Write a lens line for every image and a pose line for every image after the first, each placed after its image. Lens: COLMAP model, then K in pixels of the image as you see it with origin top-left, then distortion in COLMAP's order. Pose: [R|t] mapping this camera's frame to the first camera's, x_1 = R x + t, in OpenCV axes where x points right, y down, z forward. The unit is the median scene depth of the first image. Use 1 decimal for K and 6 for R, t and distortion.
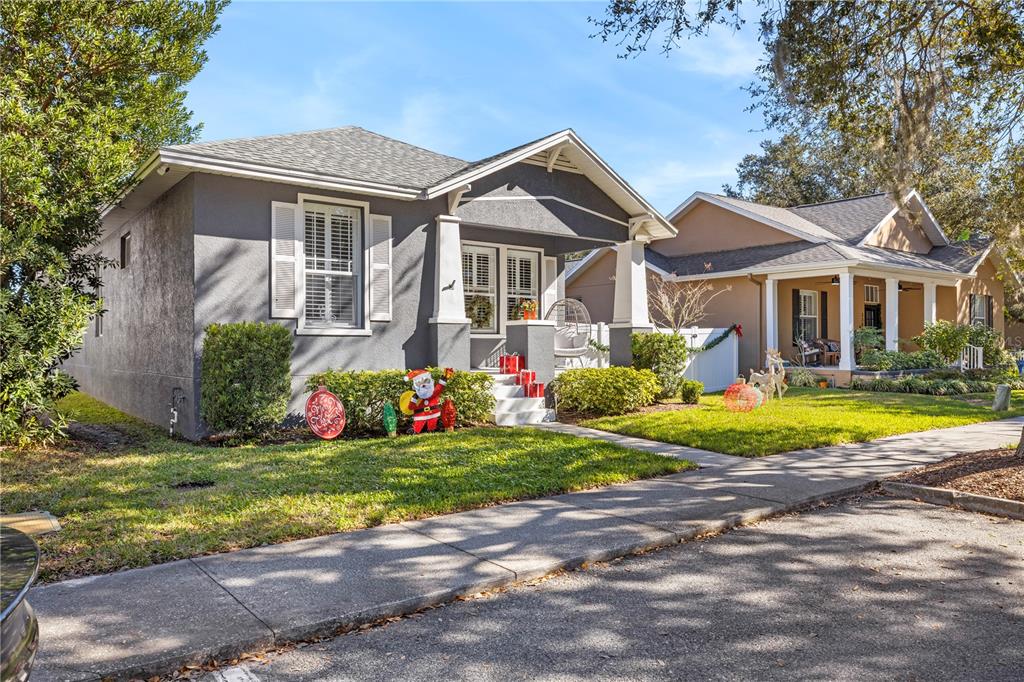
lens RADIAL K [[707.0, 0, 511.9], [0, 707.0, 340.1], [0, 0, 1]] dist [0.001626, 0.005430]
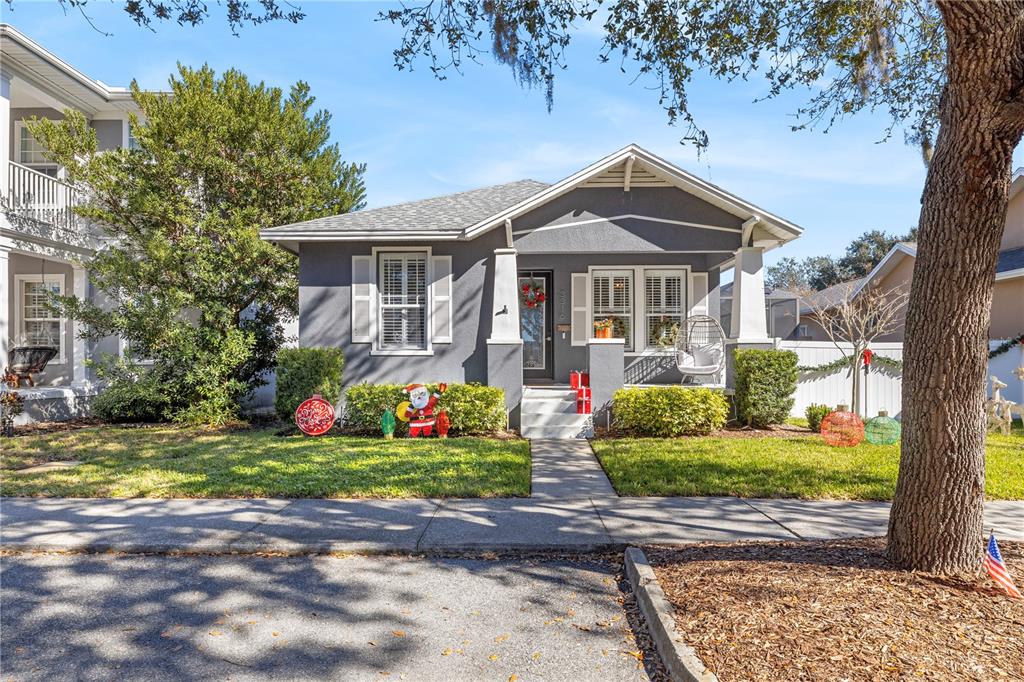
lens RADIAL K [[591.7, 0, 525.8], [0, 591.7, 366.9], [0, 0, 1]] dist [0.001634, -0.001363]
pose [[0.778052, 0.004821, -0.628182, 0.574049], [0.006234, 0.999862, 0.015396, -0.001411], [0.628169, -0.015895, 0.777914, 0.304435]]
